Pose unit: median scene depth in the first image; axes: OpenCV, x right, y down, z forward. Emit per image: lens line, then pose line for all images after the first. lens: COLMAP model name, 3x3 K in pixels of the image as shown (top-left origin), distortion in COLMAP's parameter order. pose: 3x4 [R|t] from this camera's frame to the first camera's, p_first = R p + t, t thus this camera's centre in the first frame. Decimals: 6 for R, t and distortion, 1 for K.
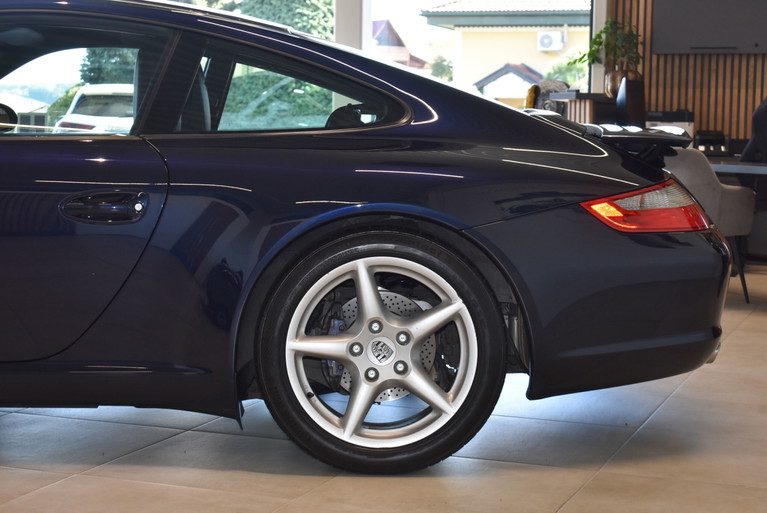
lens RADIAL K [[1453.2, 0, 383.5], [0, 1453.2, 256.5], [0, 0, 1]] dist [0.020207, 0.100444]
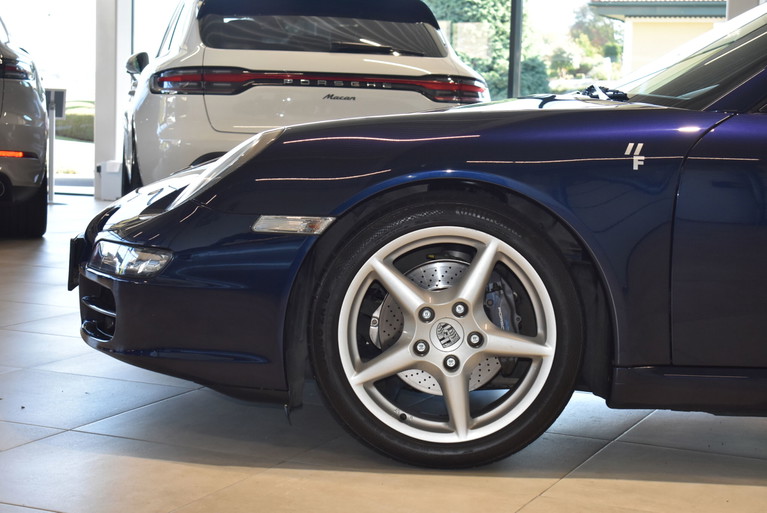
lens RADIAL K [[1453.2, 0, 383.5], [0, 1453.2, 256.5], [0, 0, 1]] dist [0.020207, 0.100444]
pose [[0.998798, 0.016853, -0.046028, -0.617628], [-0.016611, 0.999846, 0.005636, 0.004777], [0.046116, -0.004864, 0.998924, 0.115235]]
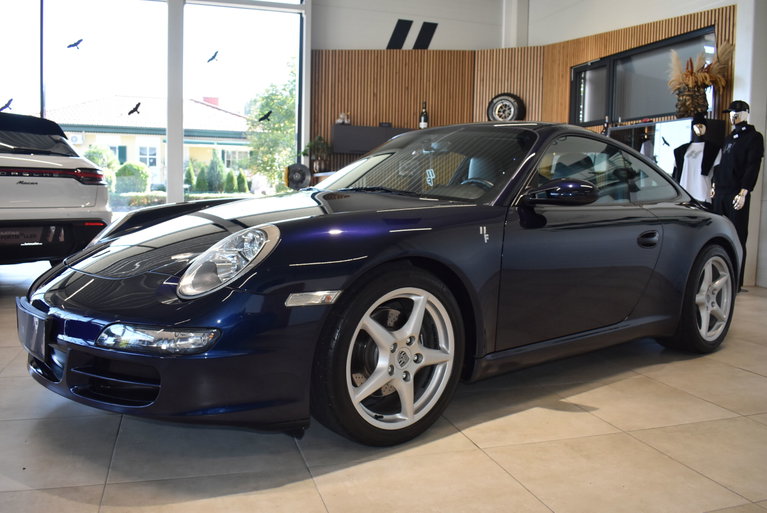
lens RADIAL K [[653.8, 0, 383.5], [0, 653.8, 256.5], [0, 0, 1]] dist [-0.090085, 0.011055]
pose [[0.782187, -0.060199, 0.620129, -0.997244], [0.043736, 0.998171, 0.041732, -0.062397], [-0.621507, -0.005520, 0.783389, 0.537931]]
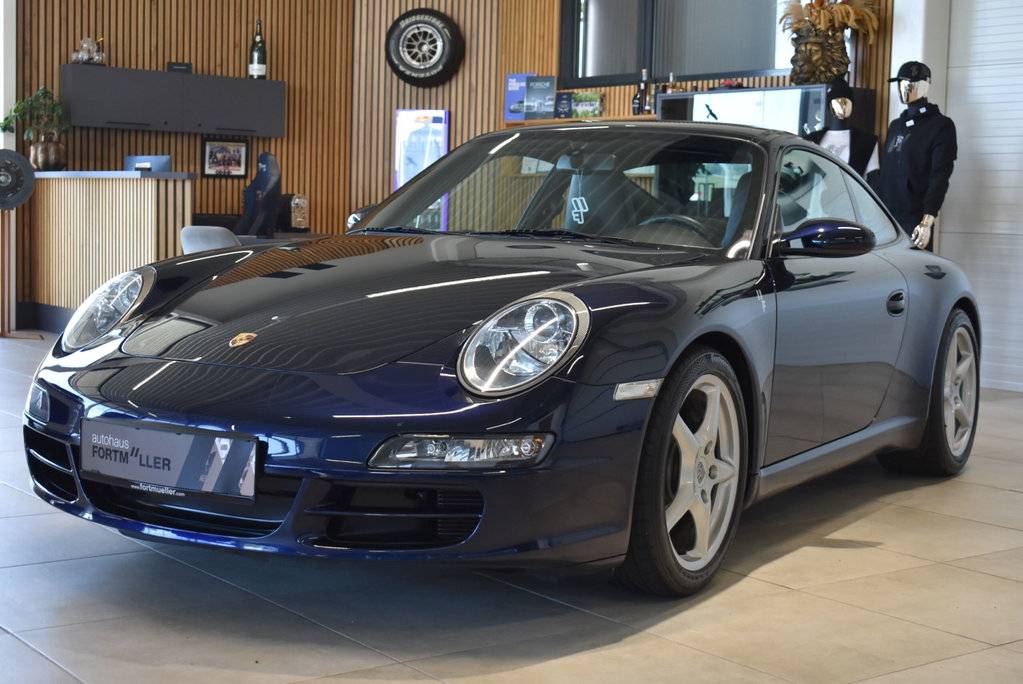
lens RADIAL K [[1574.5, 0, 511.5], [0, 1574.5, 342.0], [0, 0, 1]] dist [-0.018880, -0.006000]
pose [[0.513928, -0.073997, 0.854636, -1.579457], [0.055043, 0.997064, 0.053229, -0.093756], [-0.856066, 0.019685, 0.516492, 0.556012]]
